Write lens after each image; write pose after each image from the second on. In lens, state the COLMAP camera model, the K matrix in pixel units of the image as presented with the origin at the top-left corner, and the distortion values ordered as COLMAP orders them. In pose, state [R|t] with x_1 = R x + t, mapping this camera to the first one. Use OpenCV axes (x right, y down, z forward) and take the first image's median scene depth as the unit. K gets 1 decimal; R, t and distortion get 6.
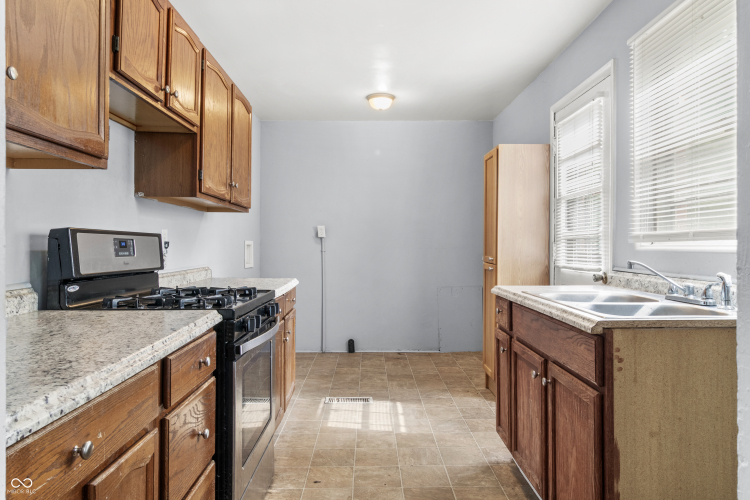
lens RADIAL K [[512.8, 0, 374.6], [0, 512.8, 246.0], [0, 0, 1]] dist [-0.000162, 0.000595]
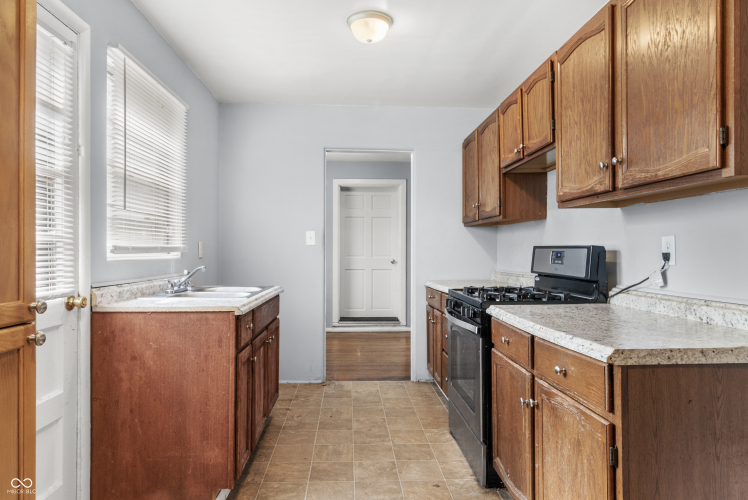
lens RADIAL K [[483.8, 0, 374.0], [0, 483.8, 250.0], [0, 0, 1]] dist [0.000176, 0.000028]
pose [[-0.999025, -0.000853, -0.044140, 0.064286], [-0.000780, 0.999998, -0.001692, -0.014464], [0.044141, -0.001655, -0.999024, 2.243514]]
